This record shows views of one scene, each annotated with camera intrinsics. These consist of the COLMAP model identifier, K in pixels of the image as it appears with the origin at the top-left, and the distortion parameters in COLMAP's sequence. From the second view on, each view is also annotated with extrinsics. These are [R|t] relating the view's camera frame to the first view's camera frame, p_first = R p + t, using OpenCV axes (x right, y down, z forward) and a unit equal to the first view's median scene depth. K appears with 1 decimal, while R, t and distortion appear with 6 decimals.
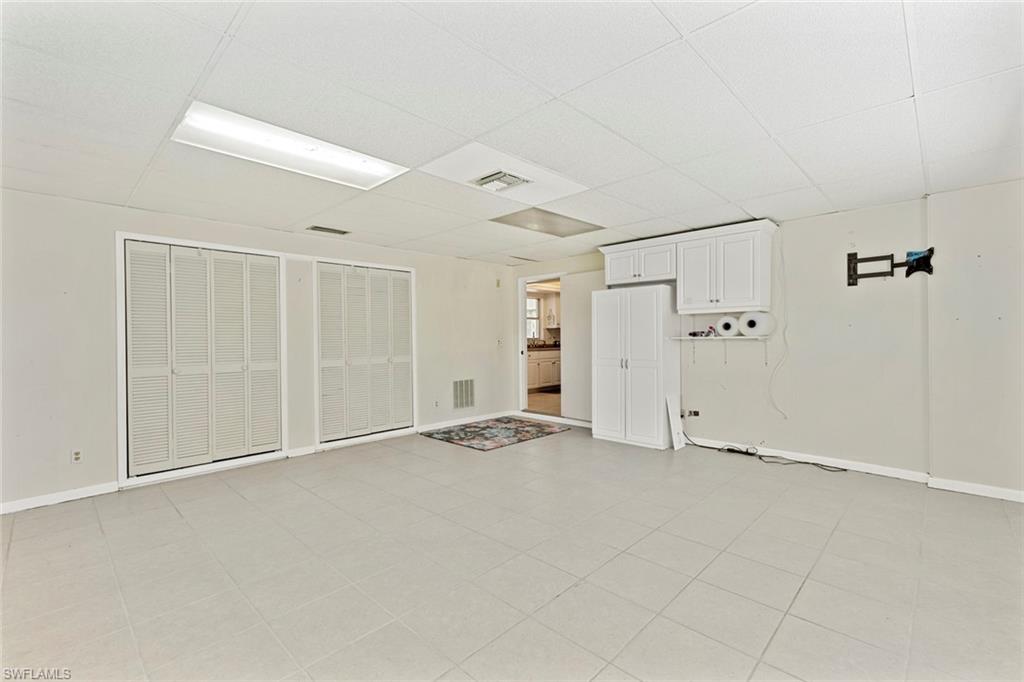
lens RADIAL K [[445.4, 0, 513.6], [0, 445.4, 343.0], [0, 0, 1]] dist [0.008657, 0.001191]
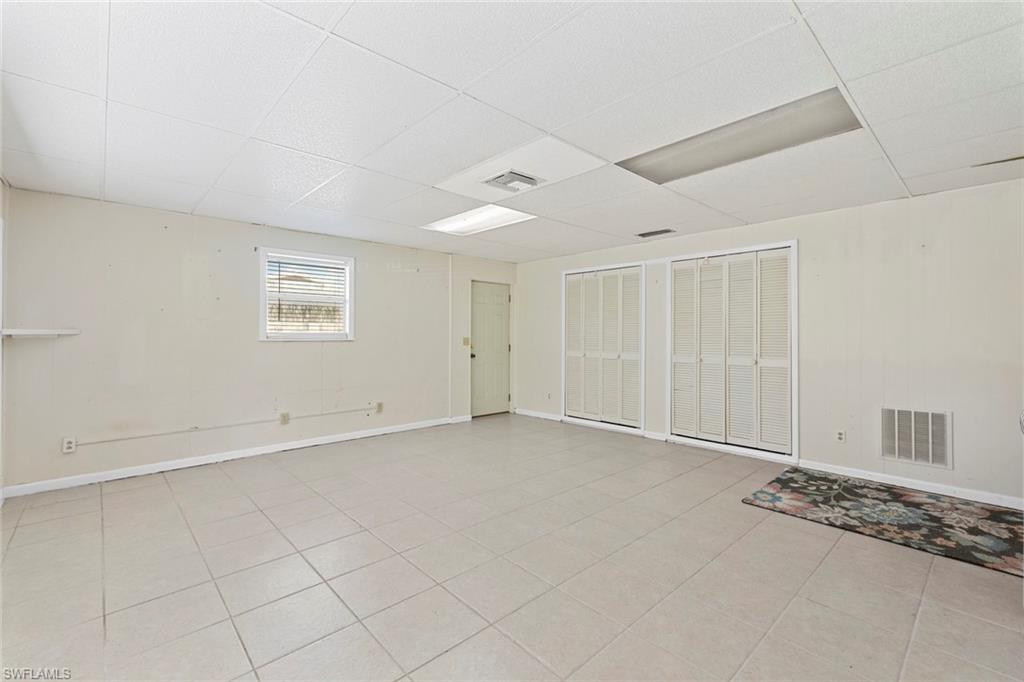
lens RADIAL K [[445.4, 0, 510.4], [0, 445.4, 330.6], [0, 0, 1]] dist [0.008657, 0.001191]
pose [[-0.055609, 0.001689, -0.998451, 0.662711], [-0.016922, 0.999853, 0.002634, -0.015865], [0.998309, 0.017042, -0.055572, 0.707659]]
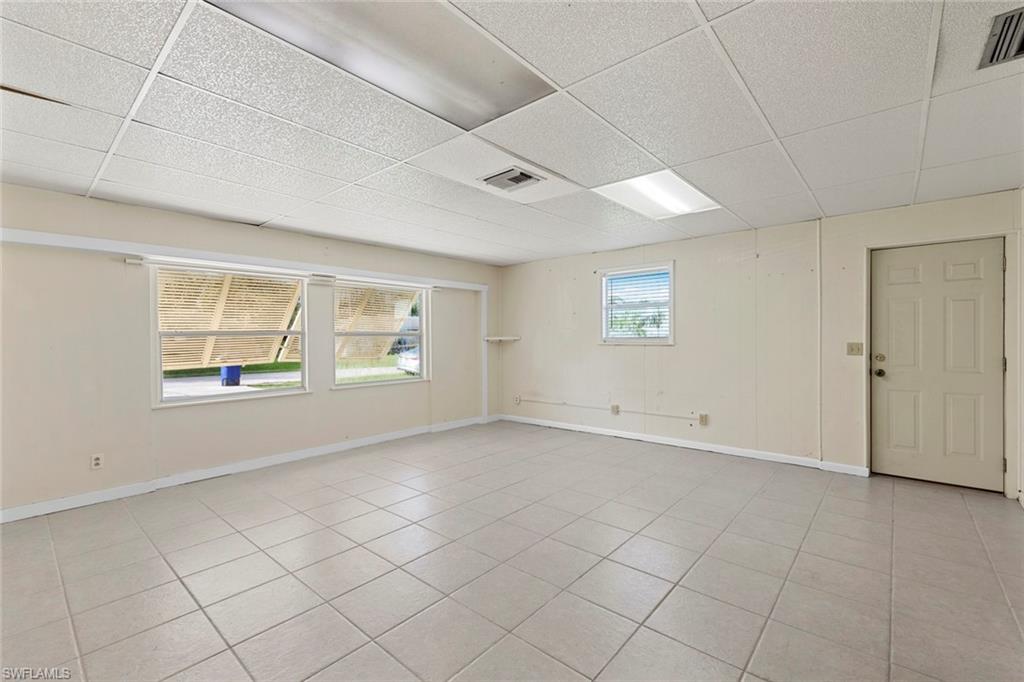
lens RADIAL K [[445.4, 0, 507.9], [0, 445.4, 341.0], [0, 0, 1]] dist [0.008657, 0.001191]
pose [[-0.998728, 0.015889, -0.047848, 0.033632], [0.014915, 0.999676, 0.020640, -0.019574], [0.048161, 0.019900, -0.998641, 1.317011]]
